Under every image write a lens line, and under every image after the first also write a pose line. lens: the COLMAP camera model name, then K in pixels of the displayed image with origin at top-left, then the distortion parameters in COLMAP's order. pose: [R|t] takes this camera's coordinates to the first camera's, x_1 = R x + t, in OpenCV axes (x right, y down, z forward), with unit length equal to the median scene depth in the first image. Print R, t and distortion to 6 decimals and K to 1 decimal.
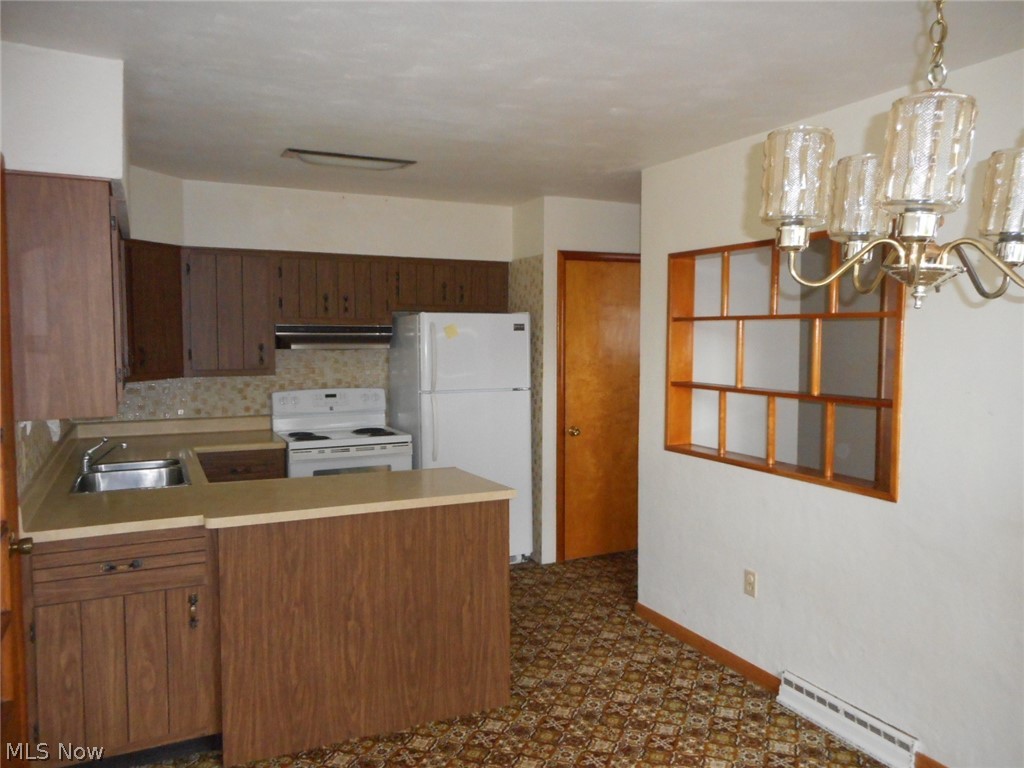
lens RADIAL K [[770.5, 0, 512.0], [0, 770.5, 384.0], [0, 0, 1]] dist [-0.002461, 0.005976]
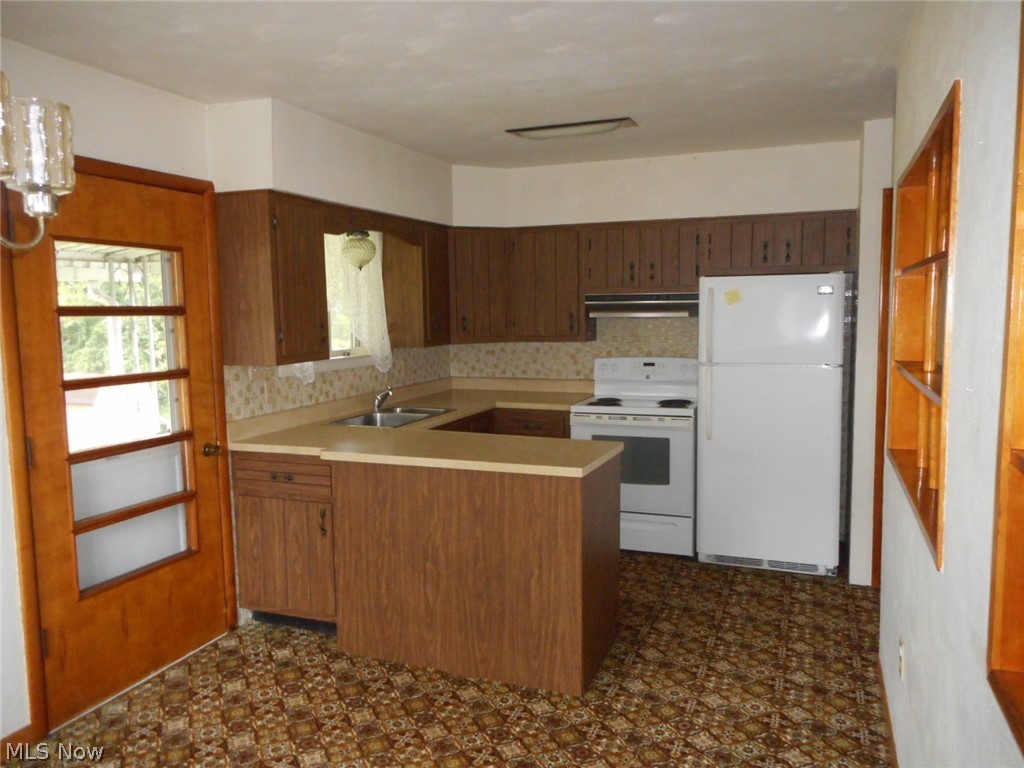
lens RADIAL K [[772.3, 0, 512.0], [0, 772.3, 384.0], [0, 0, 1]] dist [-0.000343, 0.001042]
pose [[0.680207, 0.061372, -0.730447, 0.622152], [-0.034033, 0.998058, 0.052164, -0.009026], [0.732230, -0.010623, 0.680975, 0.314062]]
